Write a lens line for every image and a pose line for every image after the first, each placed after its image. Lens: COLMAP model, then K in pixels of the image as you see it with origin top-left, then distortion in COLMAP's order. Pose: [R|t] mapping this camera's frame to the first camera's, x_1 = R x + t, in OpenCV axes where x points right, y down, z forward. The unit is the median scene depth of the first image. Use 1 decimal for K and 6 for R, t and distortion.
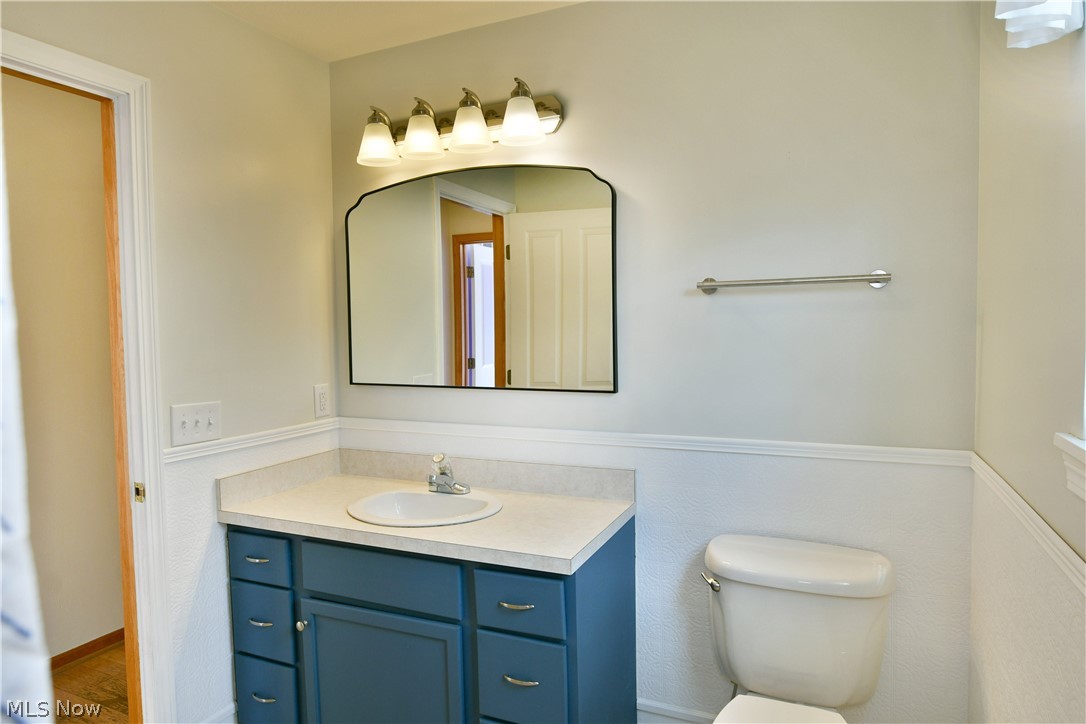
lens RADIAL K [[667.7, 0, 536.4], [0, 667.7, 356.4], [0, 0, 1]] dist [-0.011155, -0.002517]
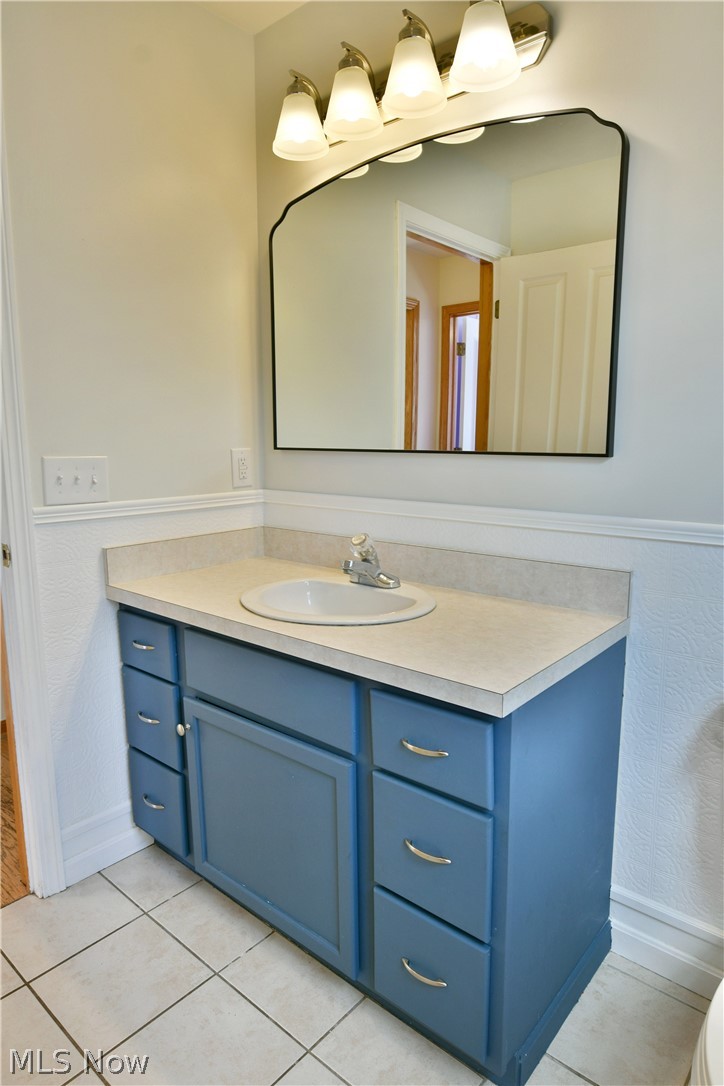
lens RADIAL K [[658.3, 0, 365.0], [0, 658.3, 540.7], [0, 0, 1]] dist [-0.013215, -0.006470]
pose [[0.961283, 0.056454, -0.269719, 0.065156], [-0.025541, 0.992830, 0.116777, 0.067262], [0.274378, -0.105367, 0.955832, 0.288146]]
